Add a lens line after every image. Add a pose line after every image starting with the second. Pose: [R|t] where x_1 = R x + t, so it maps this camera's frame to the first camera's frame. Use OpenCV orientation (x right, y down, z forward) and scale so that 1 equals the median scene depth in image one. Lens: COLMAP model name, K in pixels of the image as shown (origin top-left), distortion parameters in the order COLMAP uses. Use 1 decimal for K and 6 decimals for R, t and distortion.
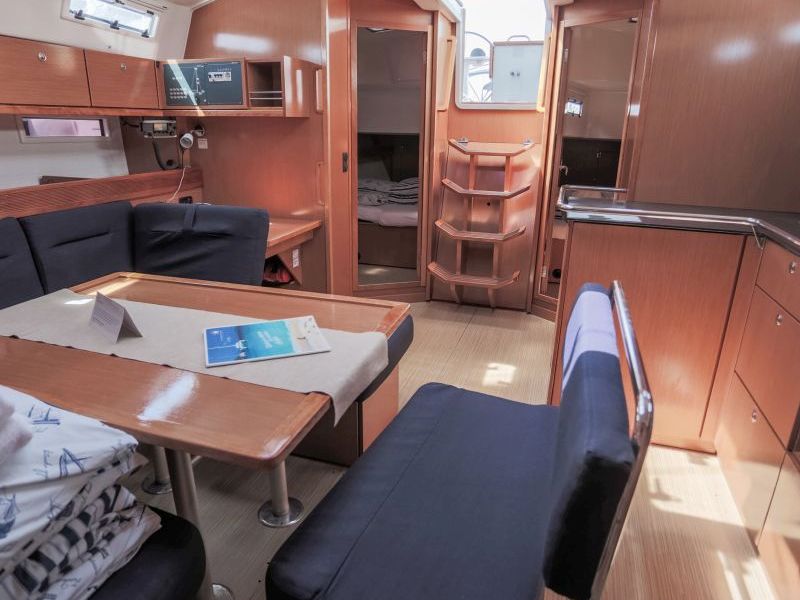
lens RADIAL K [[520.2, 0, 400.0], [0, 520.2, 300.0], [0, 0, 1]] dist [-0.074171, 0.032879]
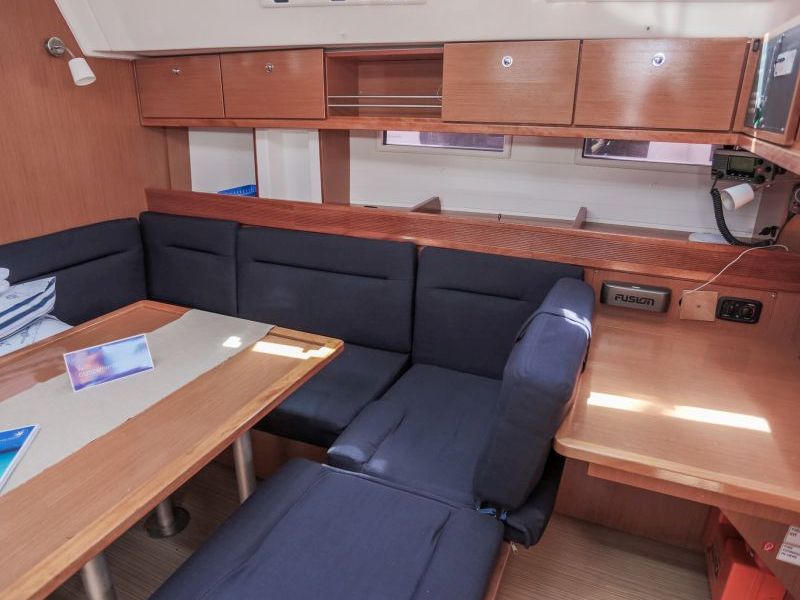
lens RADIAL K [[520.2, 0, 400.0], [0, 520.2, 300.0], [0, 0, 1]] dist [-0.074171, 0.032879]
pose [[-0.117680, 0.335761, -0.934567, 0.187104], [-0.329025, 0.874766, 0.355707, -0.475023], [0.936960, 0.349356, 0.007531, 1.181694]]
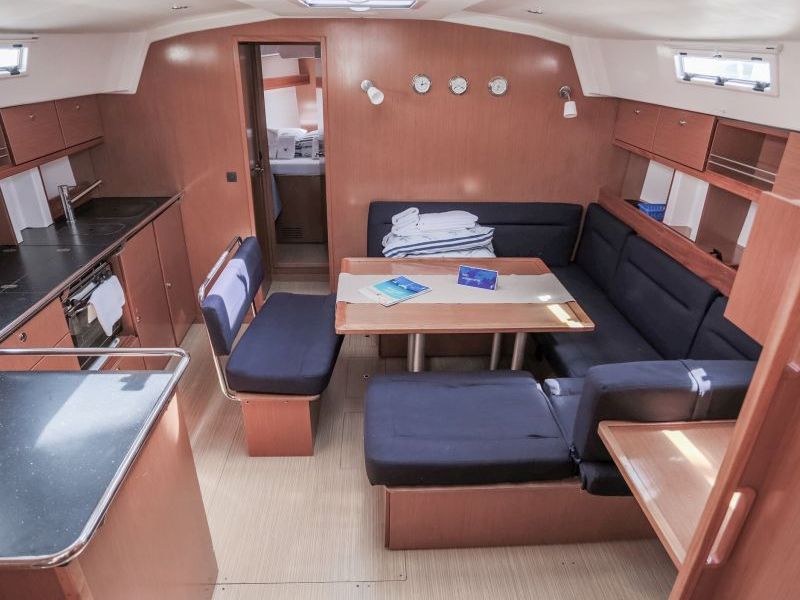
lens RADIAL K [[520.2, 0, 400.0], [0, 520.2, 300.0], [0, 0, 1]] dist [-0.074171, 0.032879]
pose [[-0.936077, 0.115053, -0.332449, 0.275662], [-0.150555, 0.723080, 0.674158, -0.913836], [0.317951, 0.681116, -0.659537, 1.778276]]
